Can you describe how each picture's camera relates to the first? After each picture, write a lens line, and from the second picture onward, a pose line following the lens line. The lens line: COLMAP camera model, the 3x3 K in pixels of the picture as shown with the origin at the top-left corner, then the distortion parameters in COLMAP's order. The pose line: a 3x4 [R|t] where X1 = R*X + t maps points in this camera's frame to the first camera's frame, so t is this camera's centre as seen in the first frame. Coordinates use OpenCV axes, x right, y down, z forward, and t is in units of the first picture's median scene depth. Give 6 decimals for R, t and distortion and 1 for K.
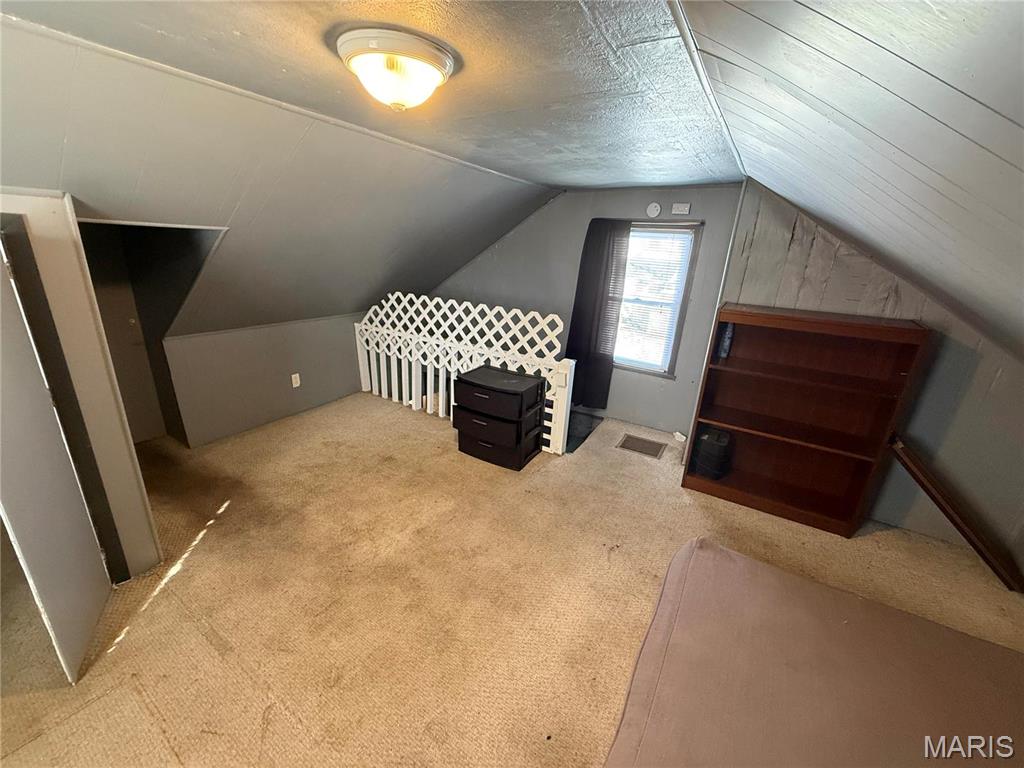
lens RADIAL K [[407.2, 0, 512.0], [0, 407.2, 384.0], [0, 0, 1]] dist [0.000488, -0.000062]
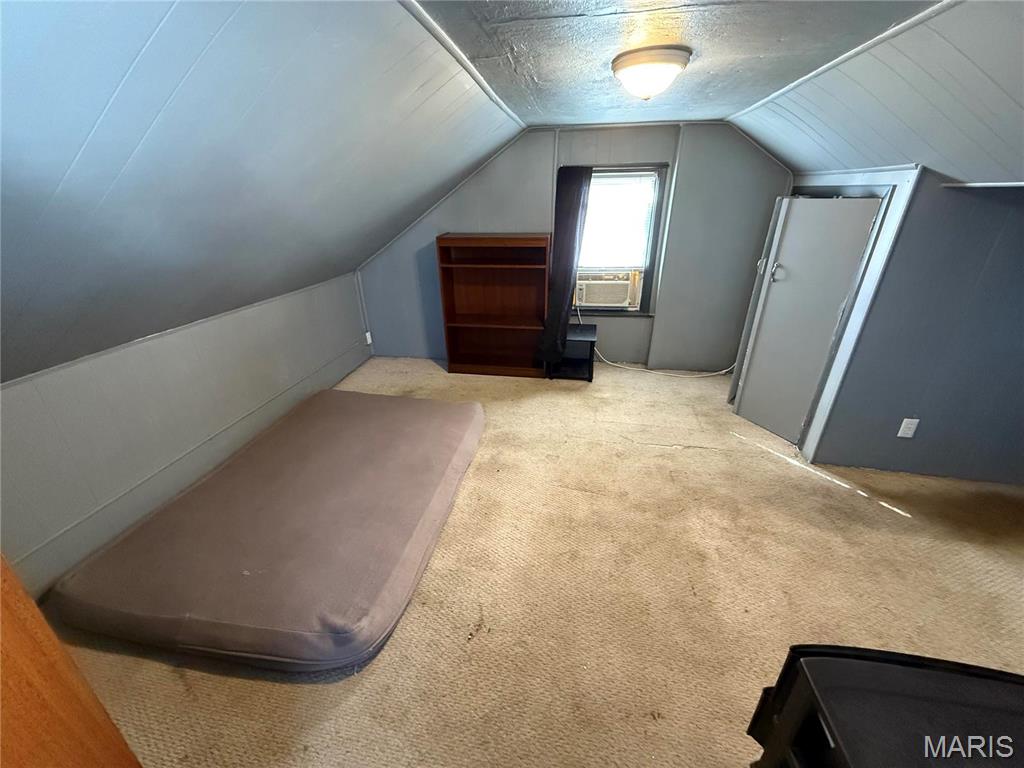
lens RADIAL K [[407.2, 0, 512.0], [0, 407.2, 384.0], [0, 0, 1]] dist [0.000488, -0.000062]
pose [[-0.924270, 0.124092, -0.361008, 0.457483], [-0.157429, 0.737620, 0.656607, -0.451446], [0.347766, 0.663715, -0.662224, 1.397181]]
